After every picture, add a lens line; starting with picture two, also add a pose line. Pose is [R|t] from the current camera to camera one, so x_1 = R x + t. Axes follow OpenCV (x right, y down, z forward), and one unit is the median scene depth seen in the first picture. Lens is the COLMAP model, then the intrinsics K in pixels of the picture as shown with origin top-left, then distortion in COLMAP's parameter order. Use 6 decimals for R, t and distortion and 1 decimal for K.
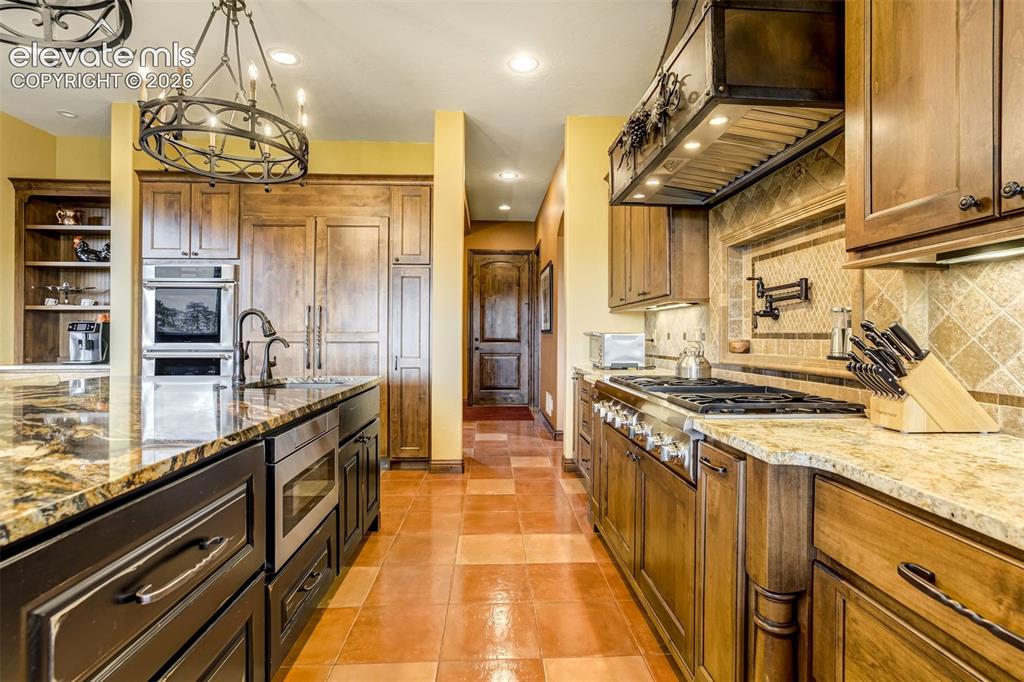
lens RADIAL K [[468.7, 0, 508.8], [0, 468.7, 338.2], [0, 0, 1]] dist [-0.029257, 0.003716]
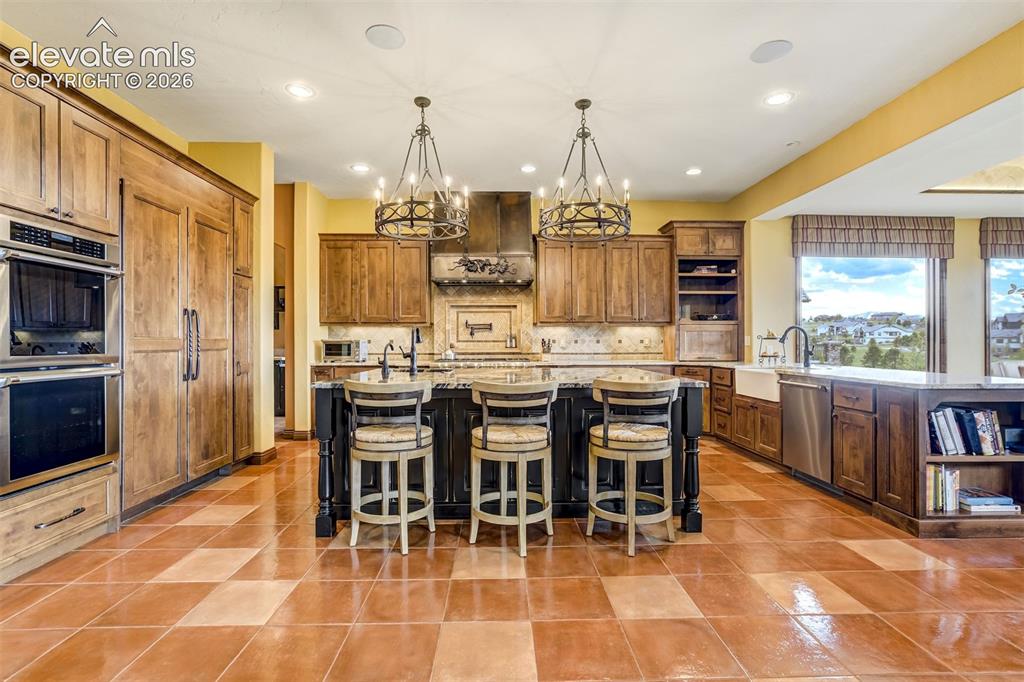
lens RADIAL K [[468.7, 0, 509.2], [0, 468.7, 345.3], [0, 0, 1]] dist [-0.029257, 0.003716]
pose [[0.047940, -0.010401, 0.998796, -1.275653], [0.010292, 0.999898, 0.009918, -0.004379], [-0.998797, 0.009804, 0.048042, 0.366534]]
